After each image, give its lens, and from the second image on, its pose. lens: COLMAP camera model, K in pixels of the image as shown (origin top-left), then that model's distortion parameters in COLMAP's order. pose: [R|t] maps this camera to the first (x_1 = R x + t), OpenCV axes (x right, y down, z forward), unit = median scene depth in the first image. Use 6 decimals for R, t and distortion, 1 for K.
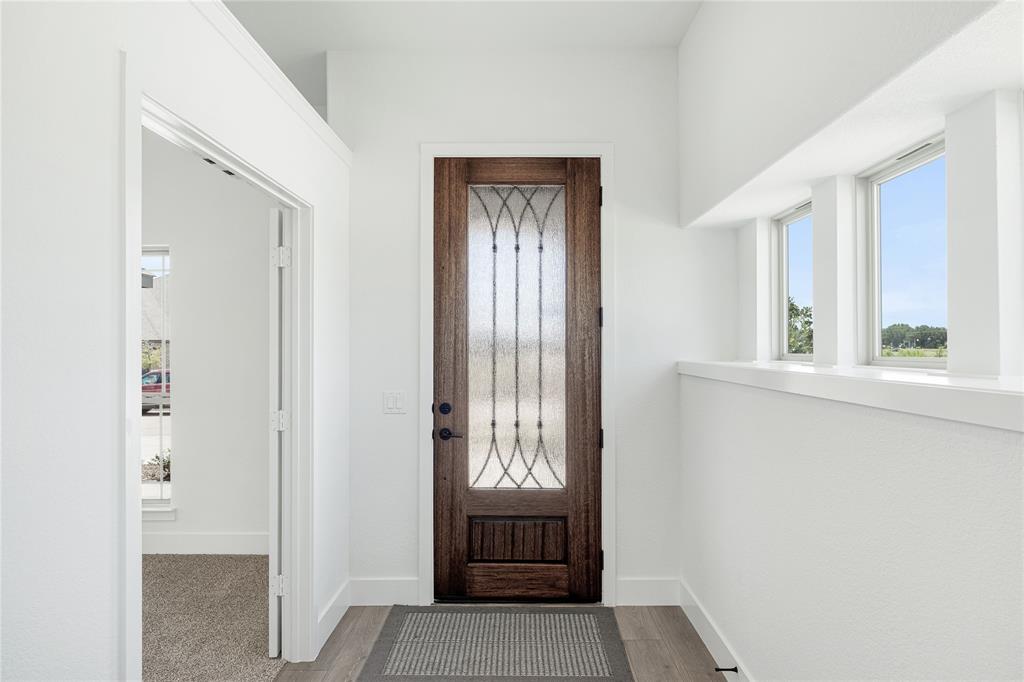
lens RADIAL K [[417.4, 0, 511.5], [0, 417.4, 342.6], [0, 0, 1]] dist [-0.007334, 0.000284]
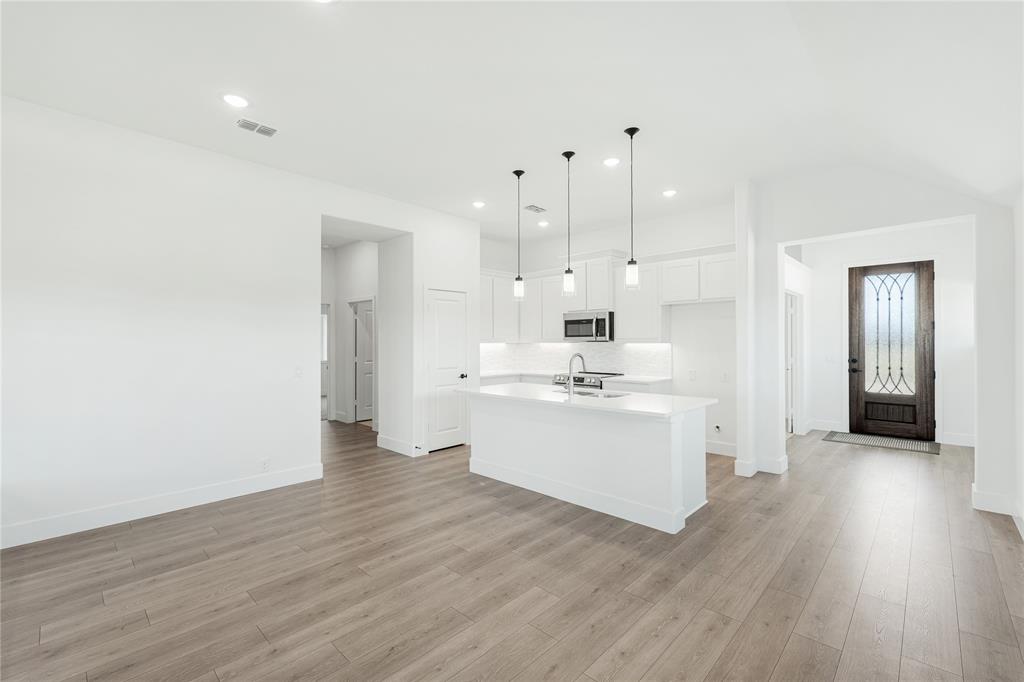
lens RADIAL K [[417.4, 0, 520.3], [0, 417.4, 342.6], [0, 0, 1]] dist [-0.007334, 0.000284]
pose [[0.699661, -0.002905, -0.714469, 0.250384], [0.009081, 0.999947, 0.004827, 0.007012], [0.714417, -0.009866, 0.699651, -2.422373]]
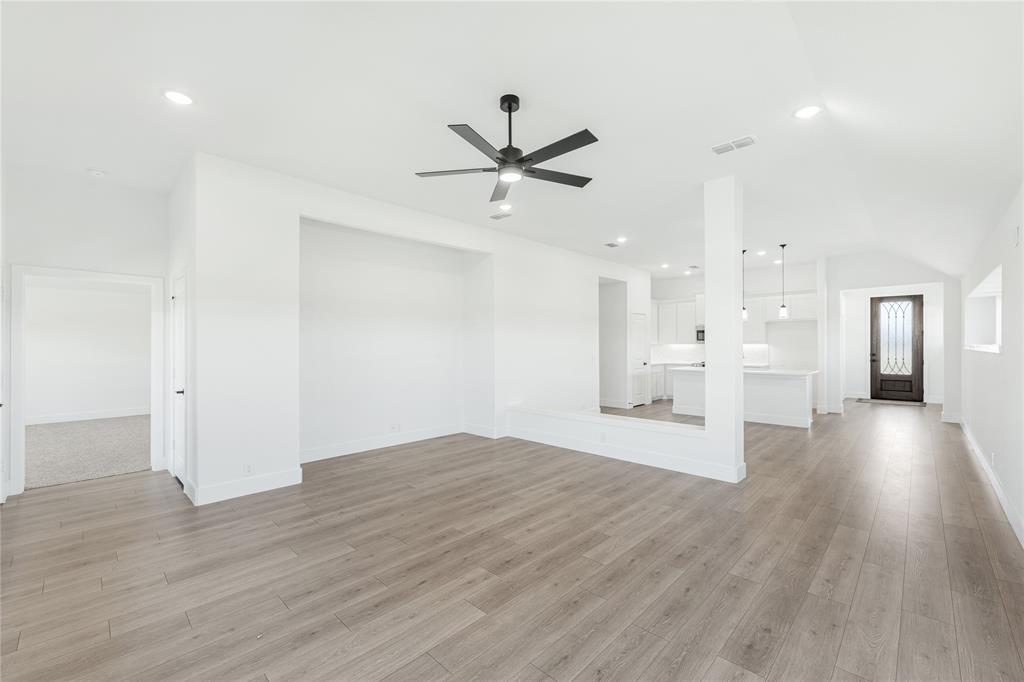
lens RADIAL K [[417.4, 0, 513.1], [0, 417.4, 347.9], [0, 0, 1]] dist [-0.007334, 0.000284]
pose [[0.693641, 0.000656, -0.720320, 0.352248], [0.010851, 0.999877, 0.011360, -0.004602], [0.720239, -0.015696, 0.693549, -4.742083]]
